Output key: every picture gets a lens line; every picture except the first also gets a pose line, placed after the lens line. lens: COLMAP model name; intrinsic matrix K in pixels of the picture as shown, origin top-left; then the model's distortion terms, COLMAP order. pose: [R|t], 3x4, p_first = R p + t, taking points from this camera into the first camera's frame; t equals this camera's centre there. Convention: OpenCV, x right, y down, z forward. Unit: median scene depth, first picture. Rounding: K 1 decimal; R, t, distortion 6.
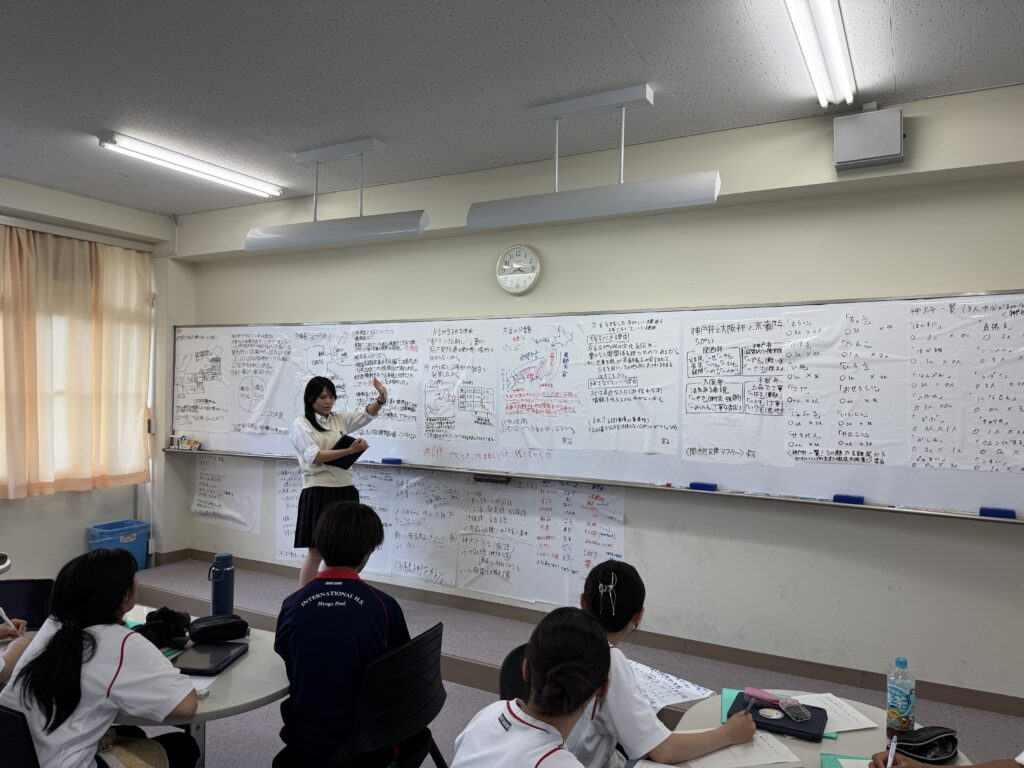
lens RADIAL K [[729.2, 0, 513.1], [0, 729.2, 400.6], [0, 0, 1]] dist [0.072293, -0.075649]
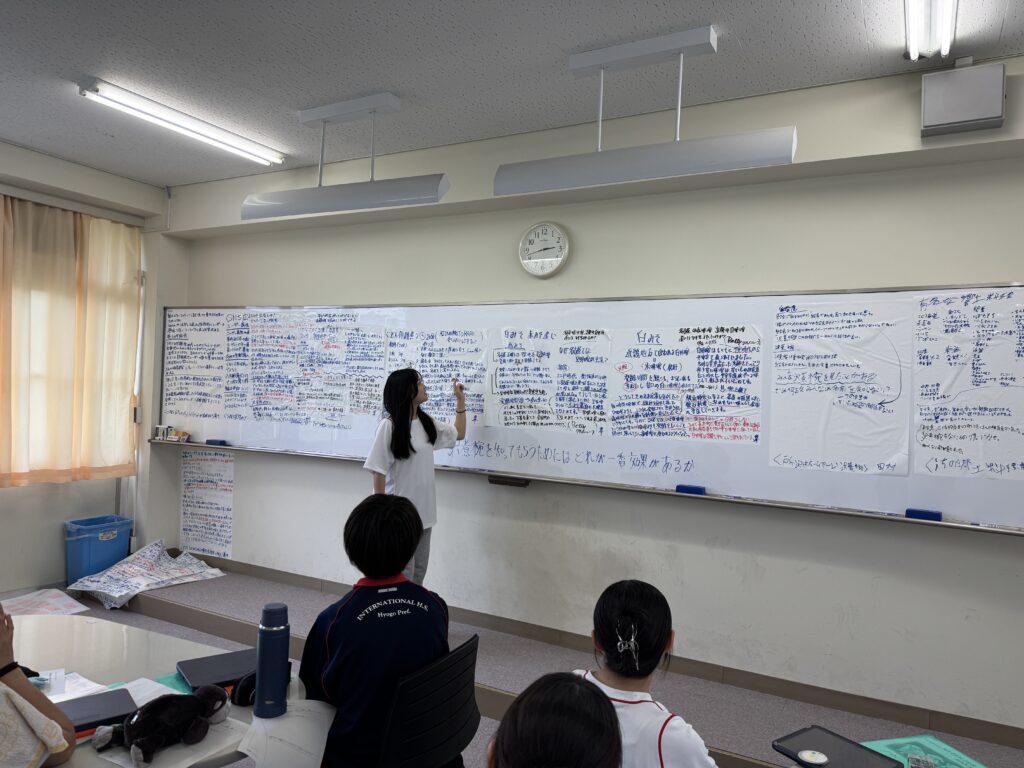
lens RADIAL K [[729.2, 0, 512.6], [0, 729.2, 405.0], [0, 0, 1]] dist [0.072293, -0.075649]
pose [[0.999679, 0.025320, 0.000219, -0.028486], [-0.025320, 0.999678, 0.001515, 0.012229], [-0.000181, -0.001520, 0.999999, 0.103264]]
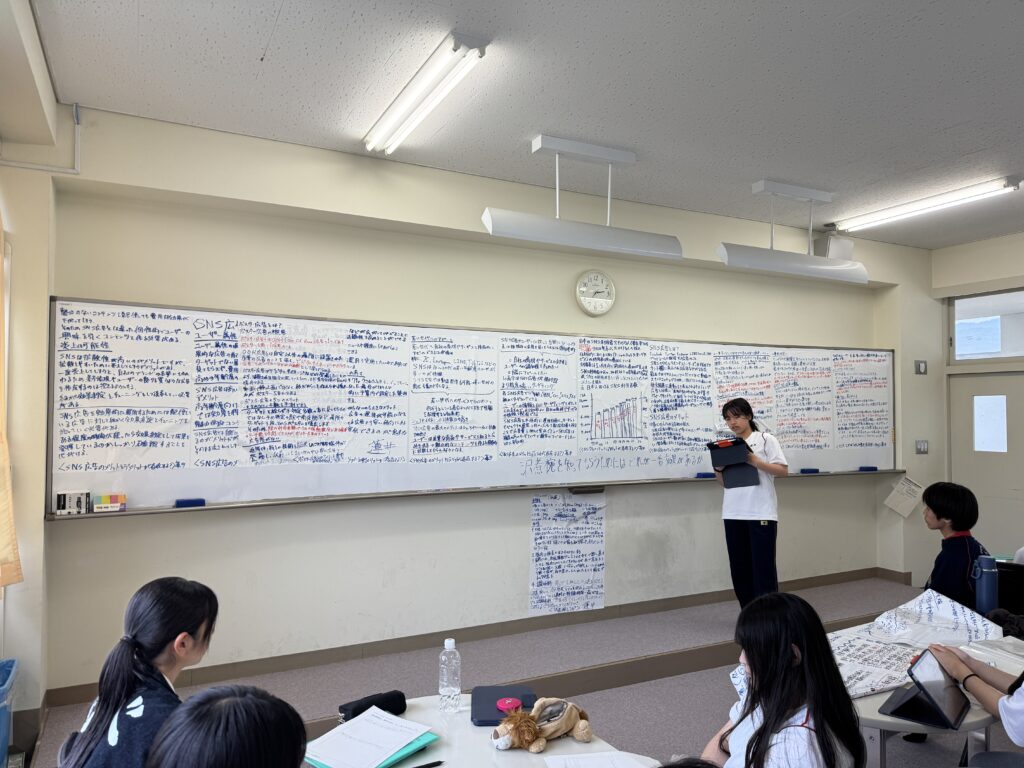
lens RADIAL K [[729.2, 0, 511.0], [0, 729.2, 387.8], [0, 0, 1]] dist [0.072293, -0.075649]
pose [[0.545596, 0.009194, 0.837998, -0.997735], [0.015988, 0.999644, -0.021376, -0.018658], [-0.837896, 0.025061, 0.545255, 0.539291]]
